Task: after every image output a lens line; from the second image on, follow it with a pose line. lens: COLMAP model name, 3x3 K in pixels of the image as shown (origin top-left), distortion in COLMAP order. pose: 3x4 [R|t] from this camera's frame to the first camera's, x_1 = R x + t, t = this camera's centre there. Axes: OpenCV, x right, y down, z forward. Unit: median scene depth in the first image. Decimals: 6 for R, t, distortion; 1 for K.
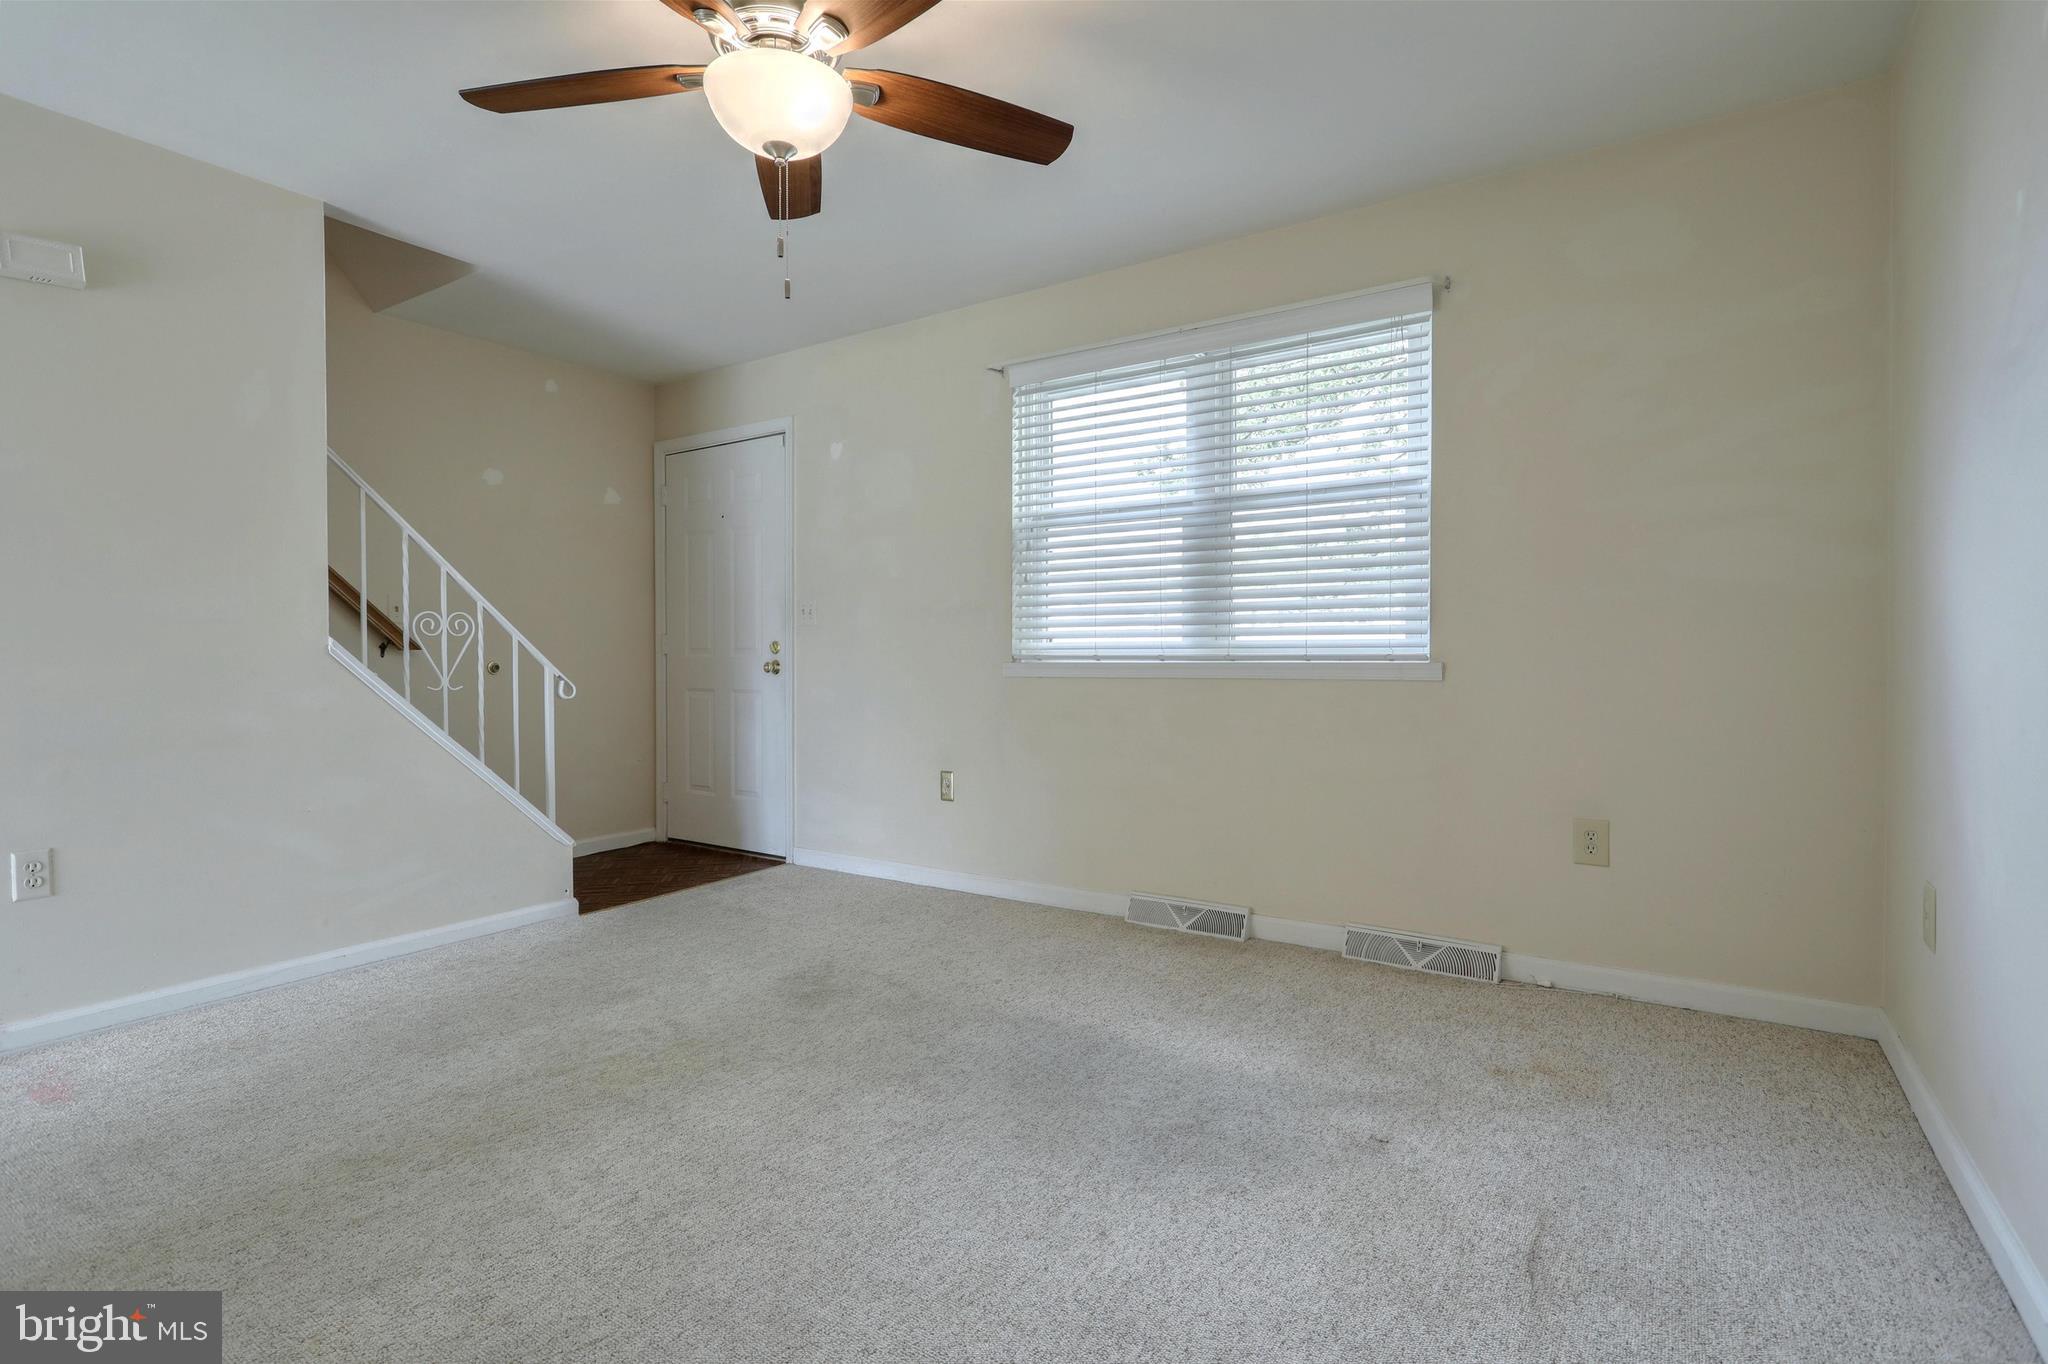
lens RADIAL K [[975.2, 0, 1037.1], [0, 975.2, 666.3], [0, 0, 1]] dist [-0.007049, 0.005299]
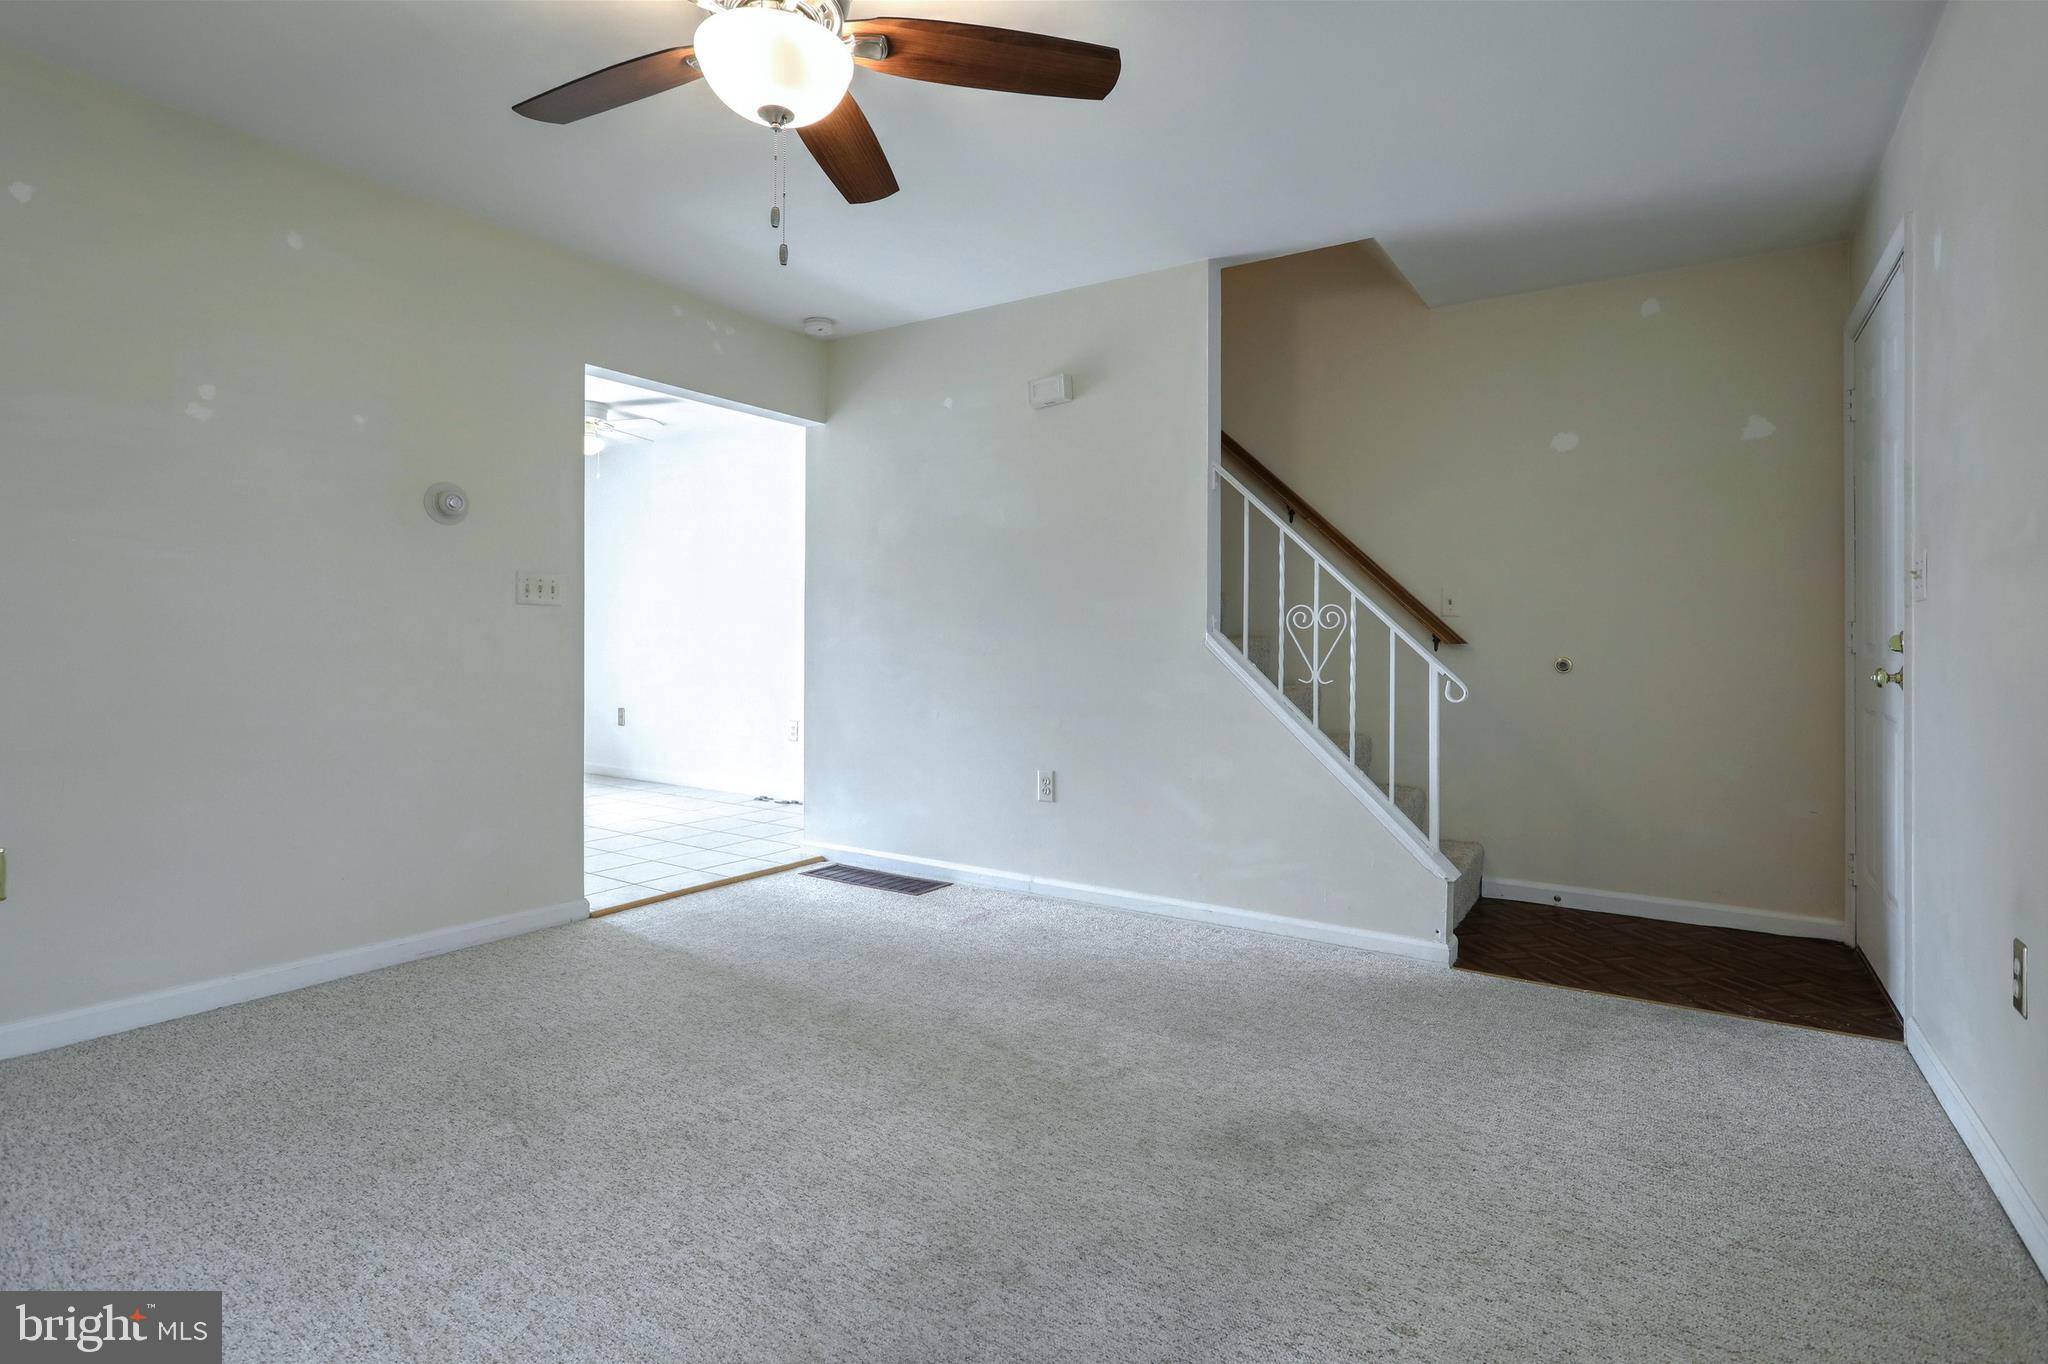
lens RADIAL K [[975.2, 0, 1044.3], [0, 975.2, 643.4], [0, 0, 1]] dist [-0.007049, 0.005299]
pose [[0.005422, 0.000005, -0.999985, 0.376883], [-0.021722, 0.999764, -0.000112, -0.010255], [0.999749, 0.021722, 0.005421, 0.699691]]
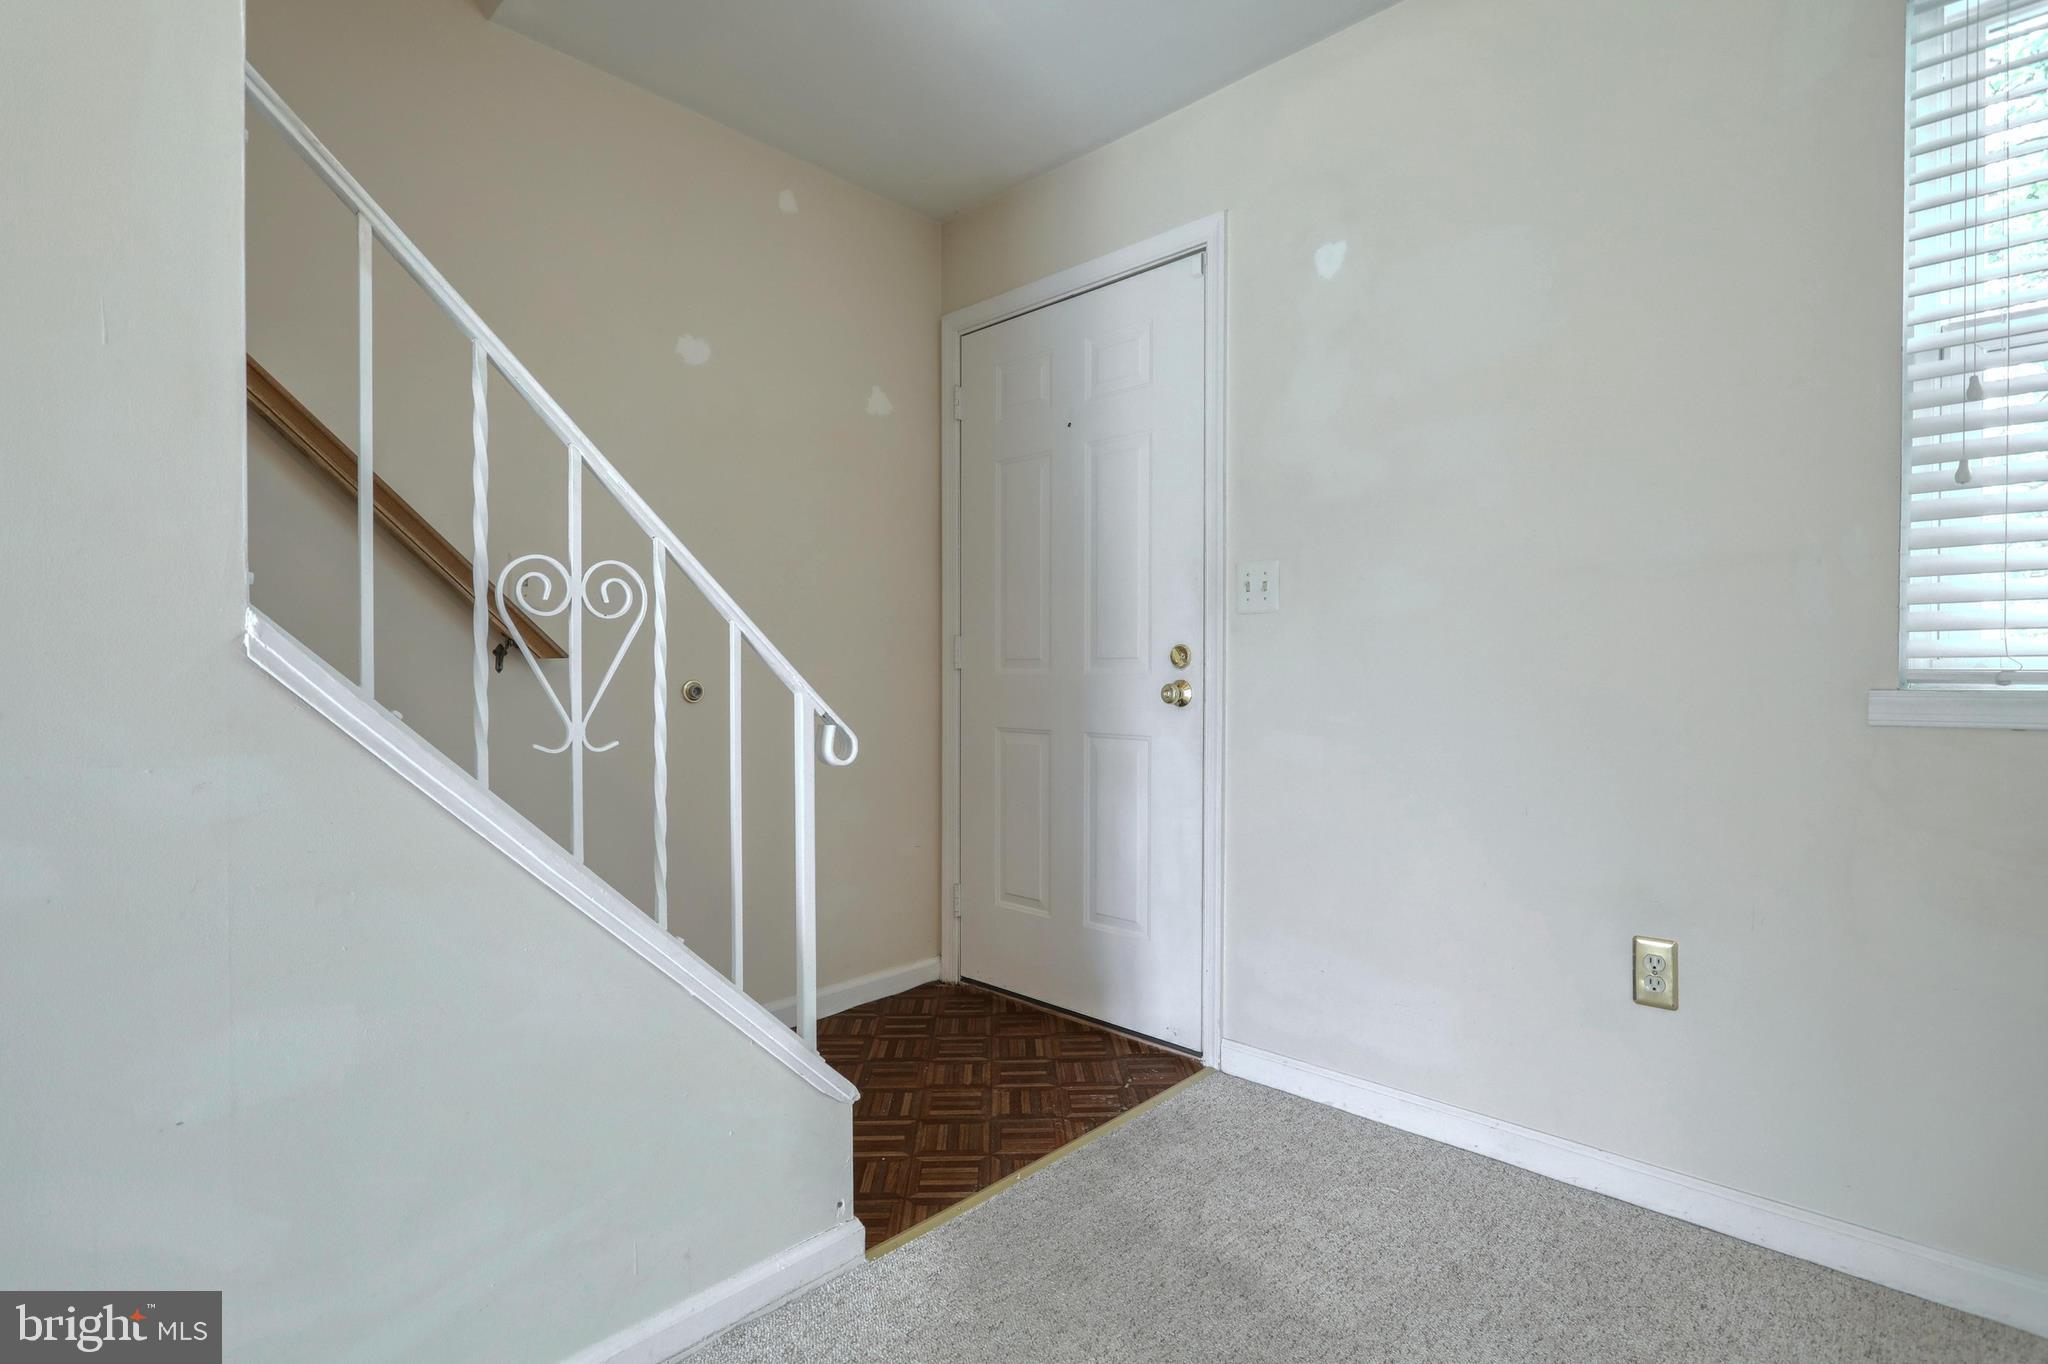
lens RADIAL K [[975.2, 0, 1022.5], [0, 975.2, 681.0], [0, 0, 1]] dist [-0.007049, 0.005299]
pose [[0.982634, 0.004951, -0.185490, -0.345402], [-0.005511, 0.999982, -0.002501, -0.005234], [0.185474, 0.003479, 0.982643, 0.625448]]
